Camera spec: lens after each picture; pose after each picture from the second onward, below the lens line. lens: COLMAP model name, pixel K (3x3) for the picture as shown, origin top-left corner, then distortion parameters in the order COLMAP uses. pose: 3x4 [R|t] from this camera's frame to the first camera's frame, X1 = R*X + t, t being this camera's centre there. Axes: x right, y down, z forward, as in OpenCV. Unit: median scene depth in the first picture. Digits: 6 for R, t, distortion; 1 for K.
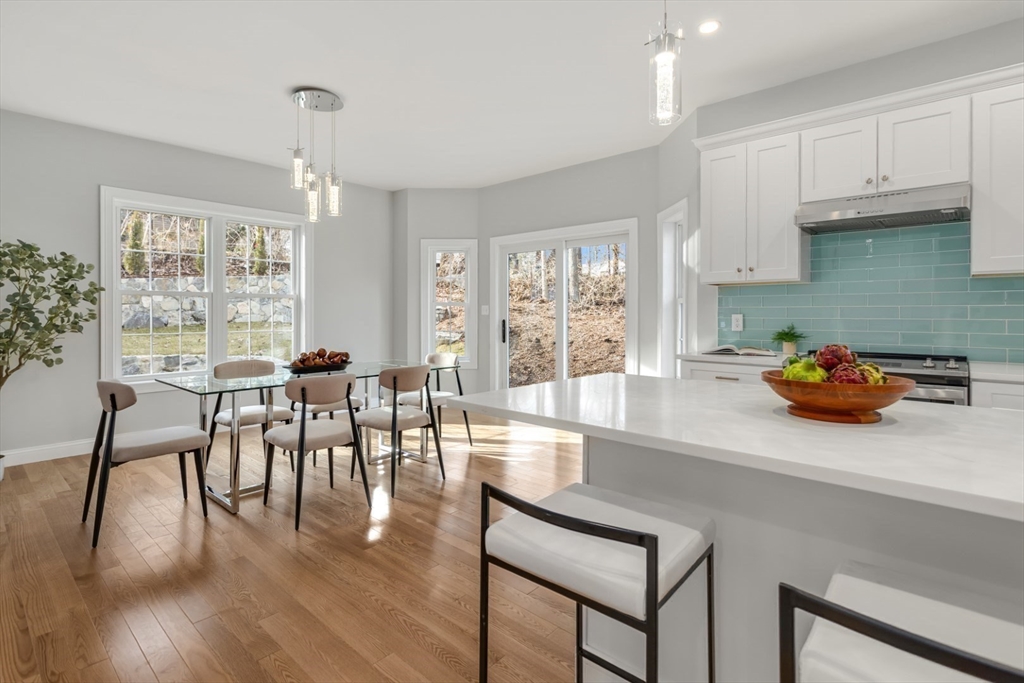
lens RADIAL K [[501.0, 0, 514.9], [0, 501.0, 316.1], [0, 0, 1]] dist [0.002711, 0.000528]
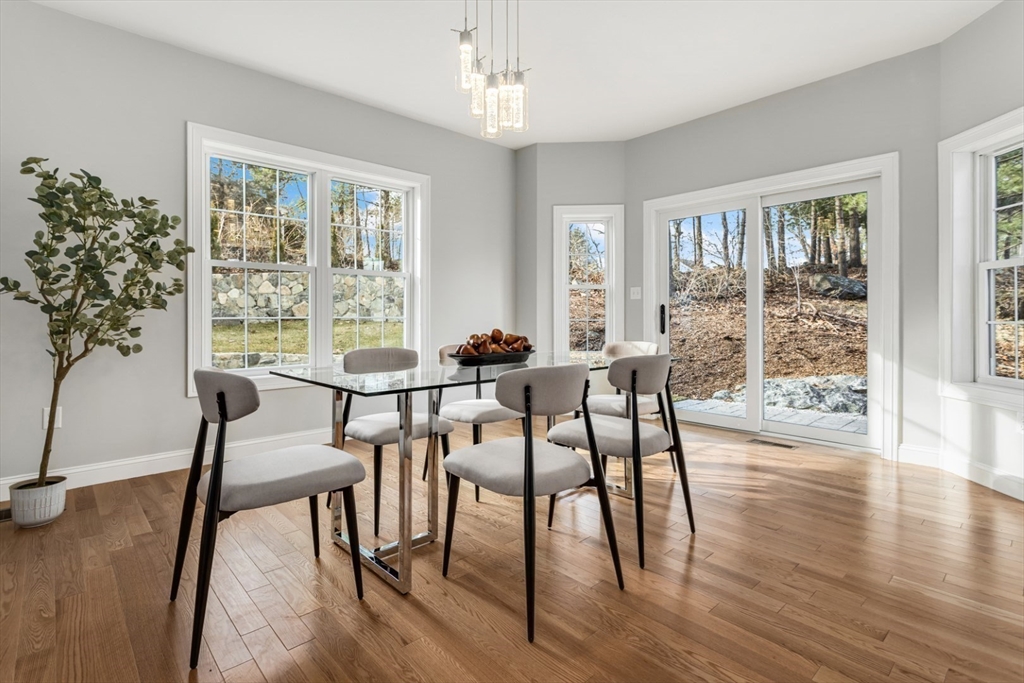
lens RADIAL K [[499.6, 0, 515.9], [0, 499.6, 319.6], [0, 0, 1]] dist [0.000570, 0.000415]
pose [[0.995797, -0.002107, -0.091559, -0.294015], [0.001922, 0.999996, -0.002106, 0.052605], [0.091563, 0.001921, 0.995797, 0.328711]]
